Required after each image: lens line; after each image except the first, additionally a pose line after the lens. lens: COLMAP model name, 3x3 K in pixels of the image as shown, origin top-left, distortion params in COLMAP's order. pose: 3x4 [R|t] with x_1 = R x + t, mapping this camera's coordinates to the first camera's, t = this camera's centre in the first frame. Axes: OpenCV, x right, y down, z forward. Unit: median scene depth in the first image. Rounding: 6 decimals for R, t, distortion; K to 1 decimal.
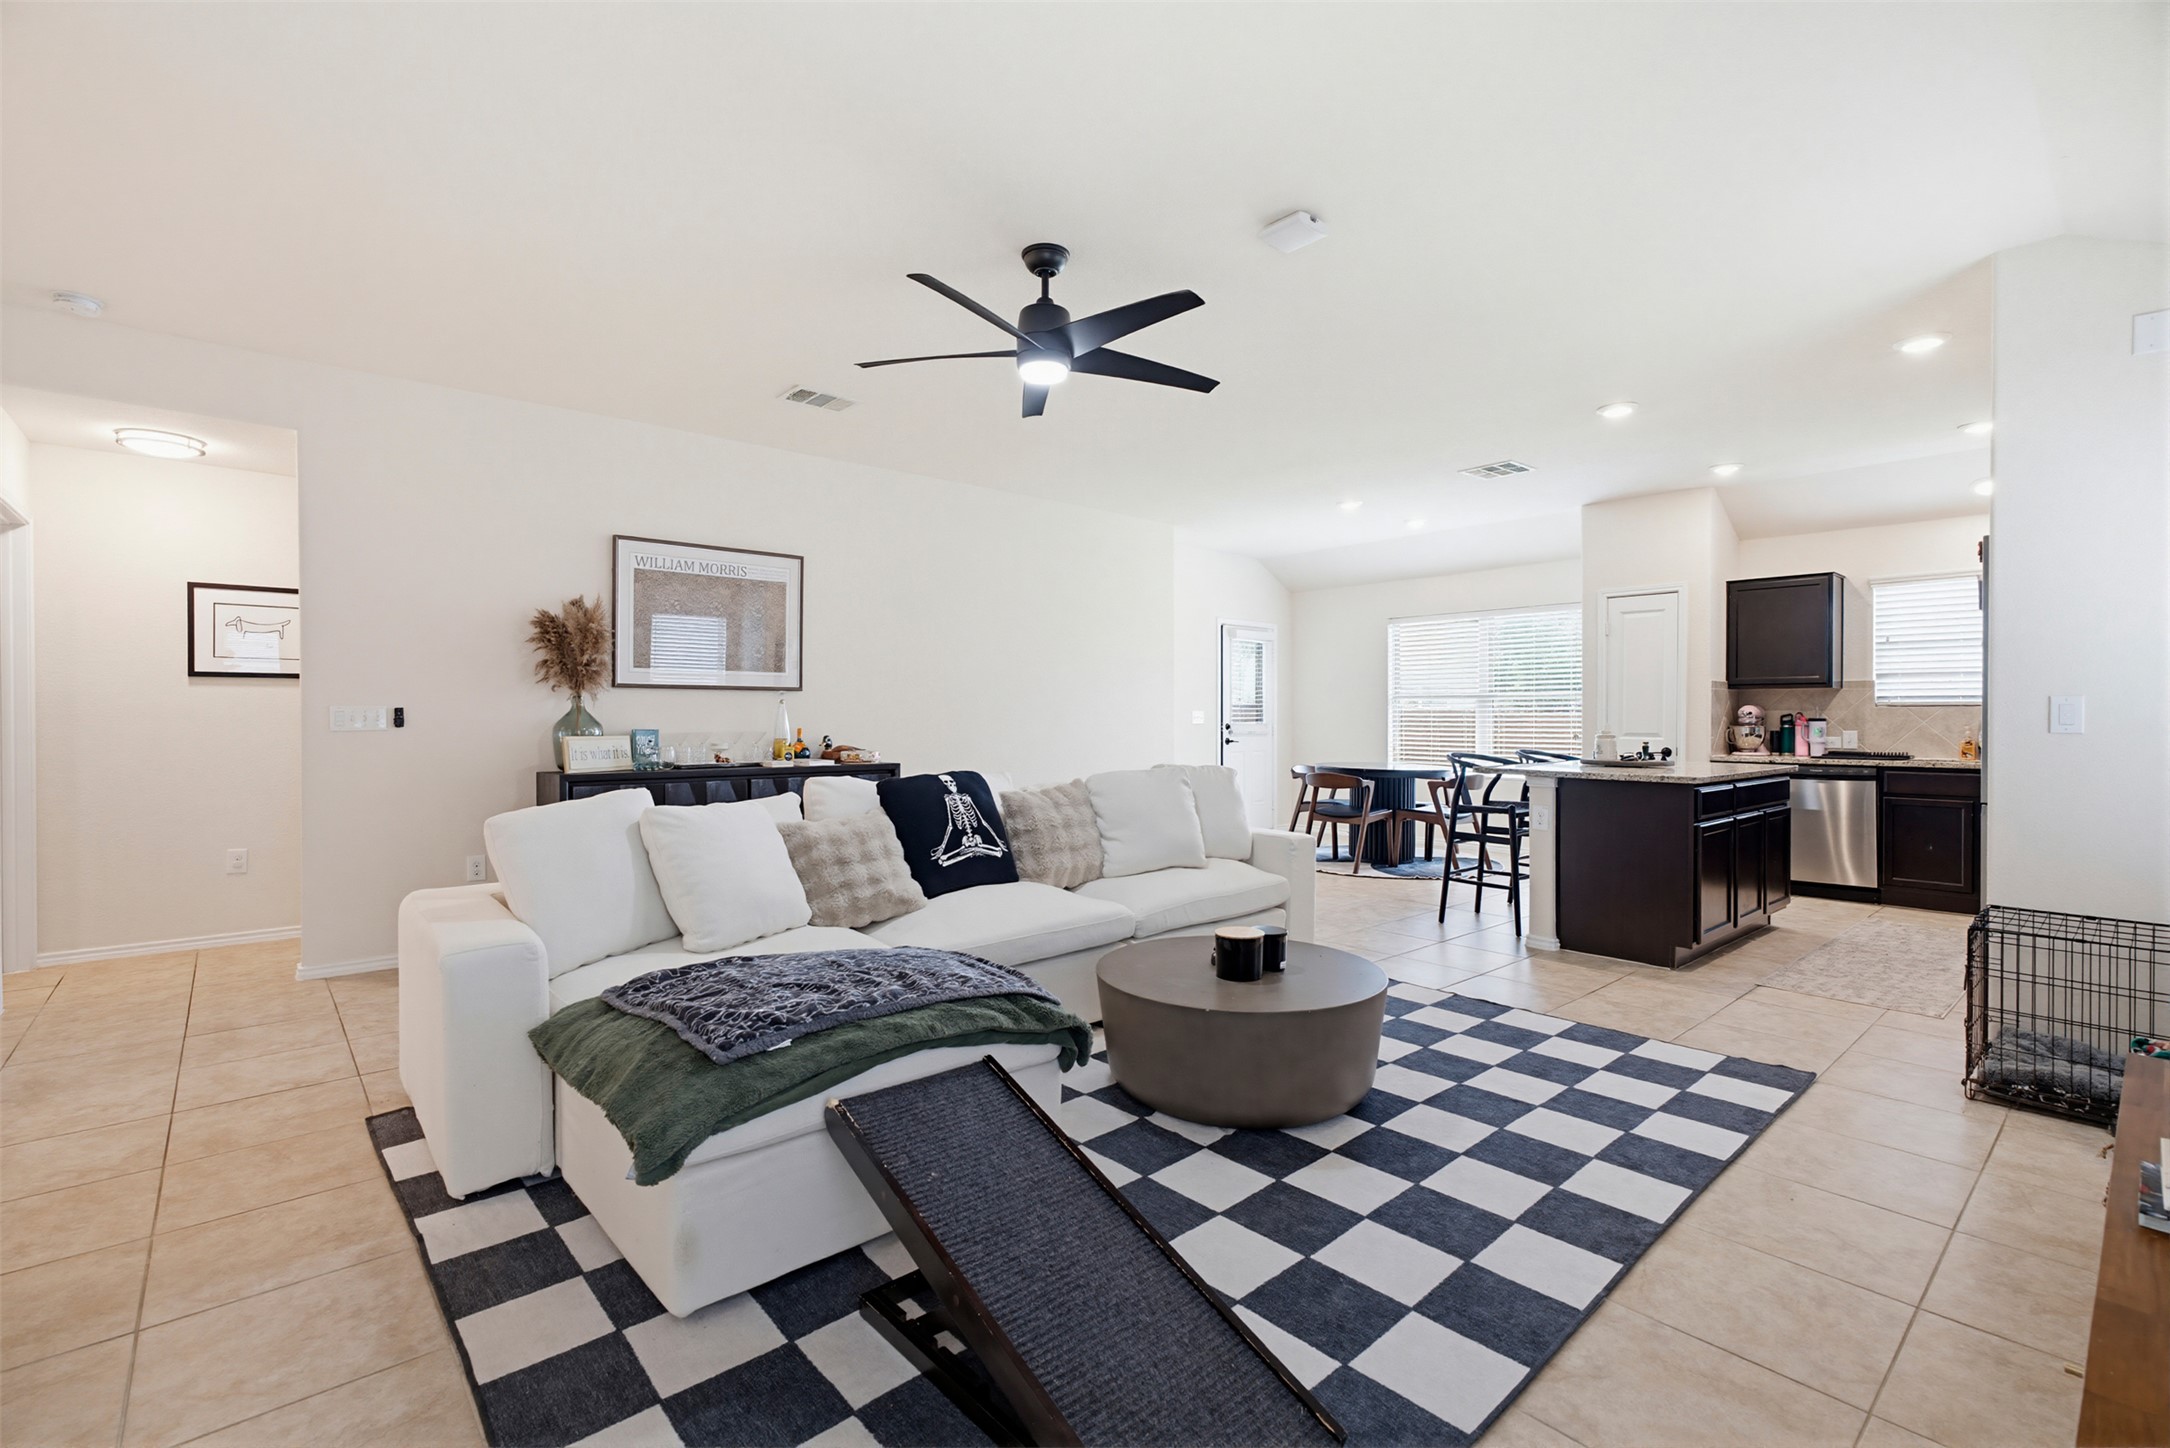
lens RADIAL K [[968.9, 0, 1084.2], [0, 968.9, 722.0], [0, 0, 1]] dist [-0.001046, -0.000384]
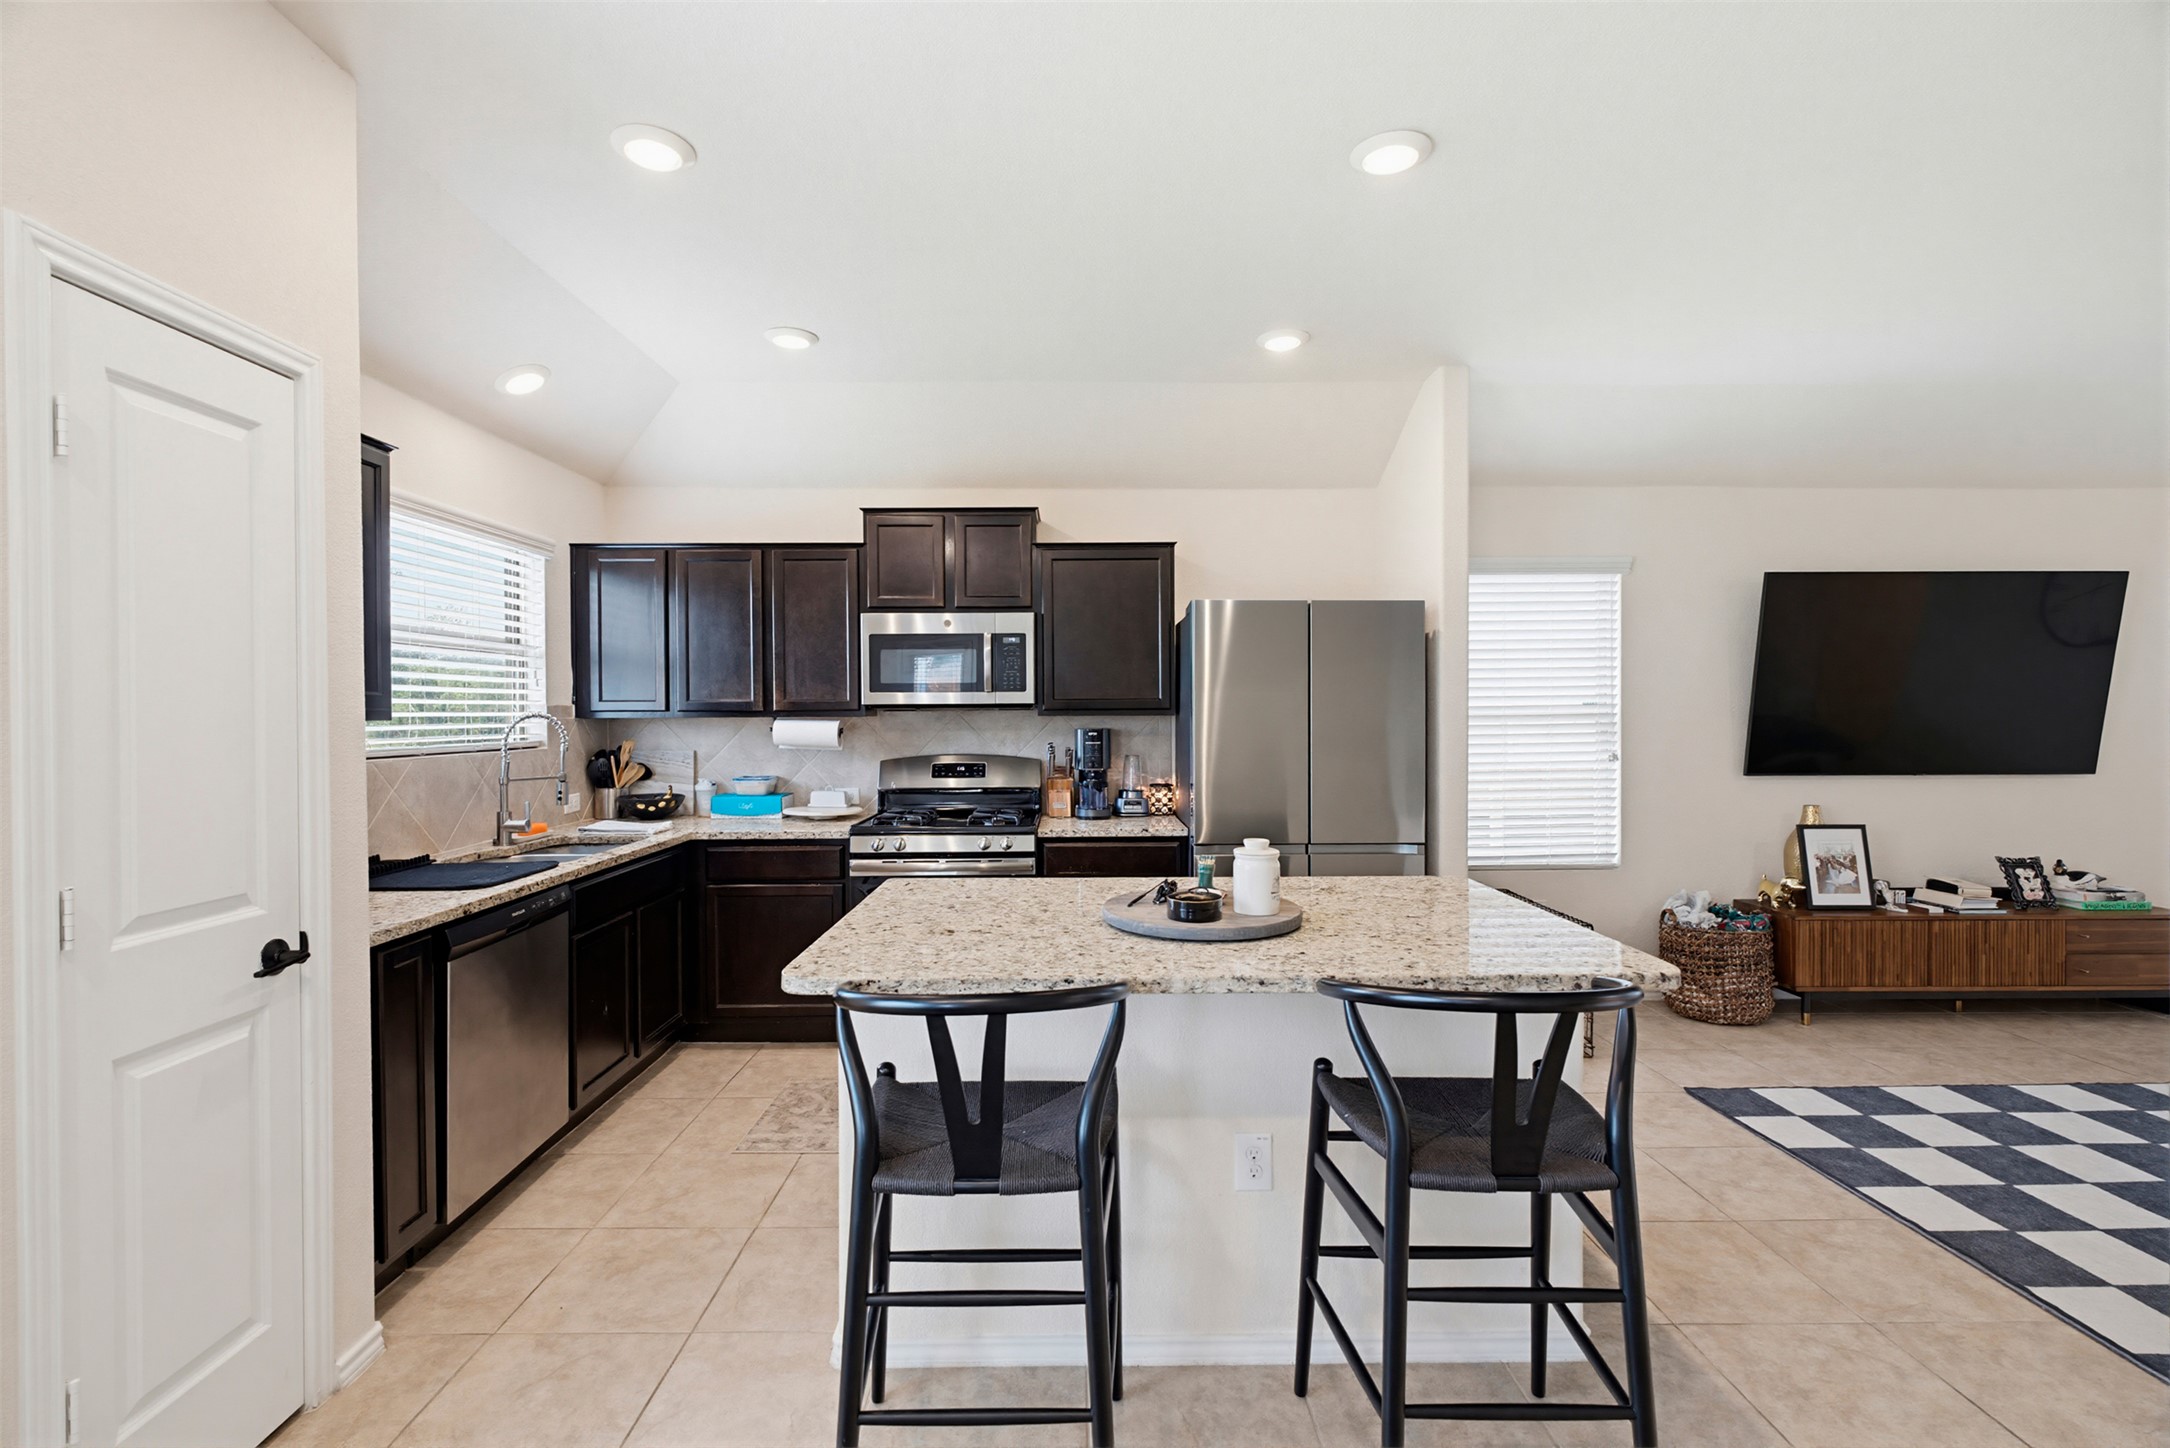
lens RADIAL K [[968.9, 0, 1084.2], [0, 968.9, 722.0], [0, 0, 1]] dist [-0.001046, -0.000384]
pose [[-0.753874, -0.005788, 0.656993, 0.259069], [0.006177, 0.999855, 0.015897, -0.038435], [-0.656990, 0.016042, -0.753729, 1.084294]]
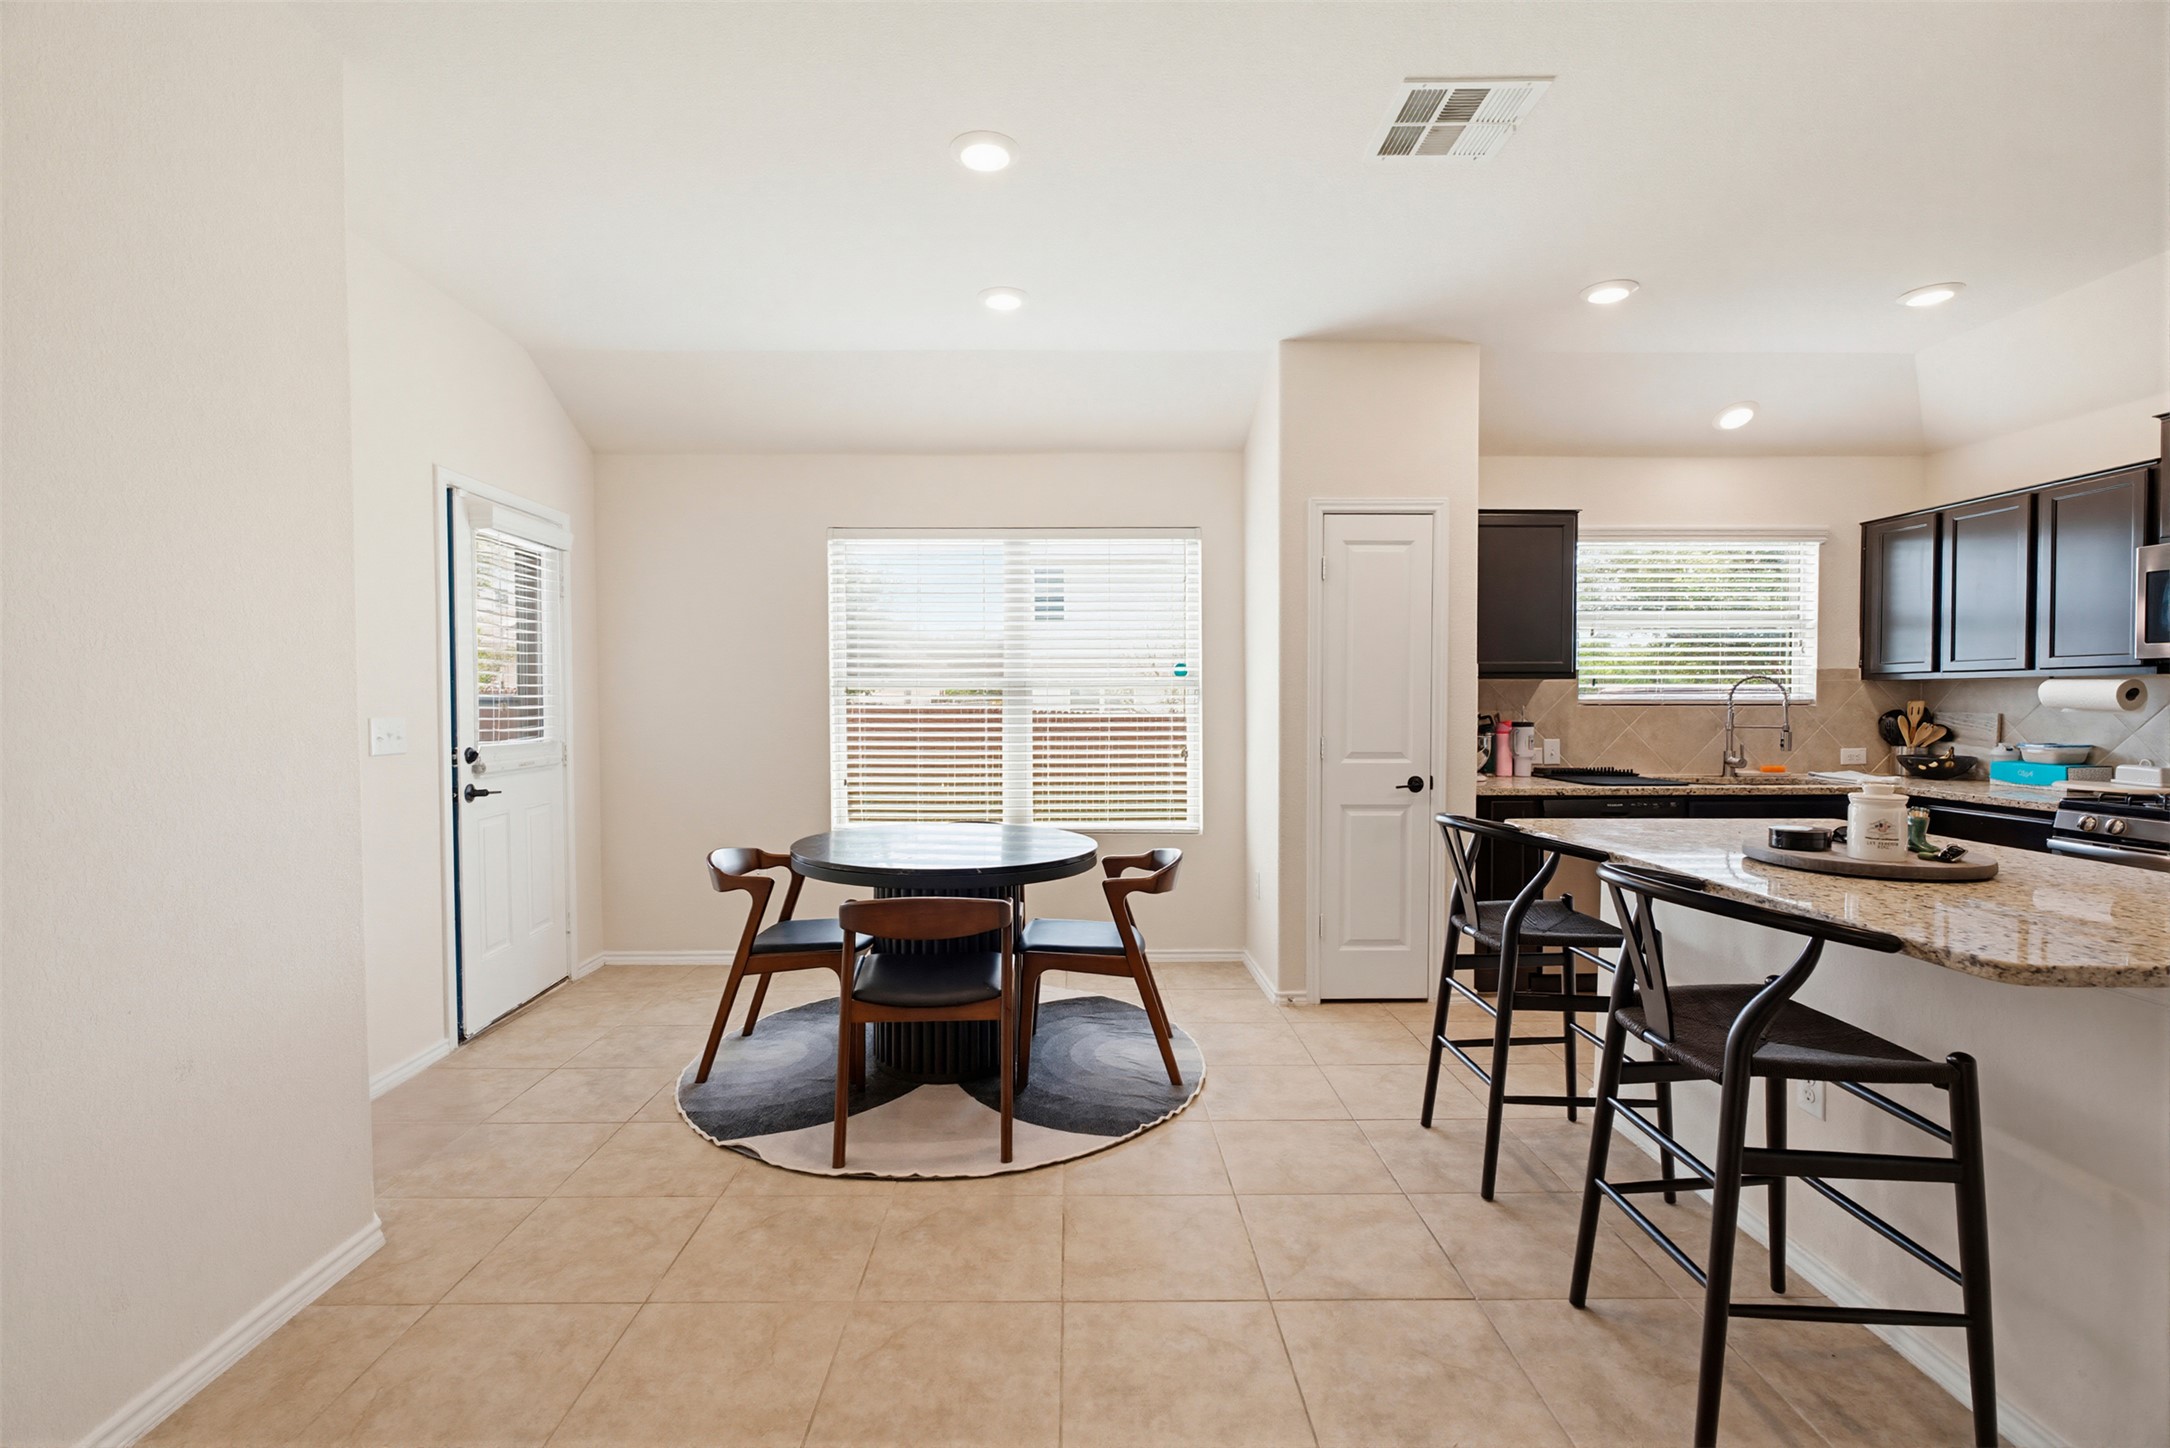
lens RADIAL K [[971.5, 0, 1085.0], [0, 971.5, 724.0], [0, 0, 1]] dist [0.001164, 0.000891]
pose [[0.650006, -0.024282, 0.759541, 0.018302], [0.006409, 0.999629, 0.026472, -0.023295], [-0.759902, -0.012339, 0.649921, 0.789998]]
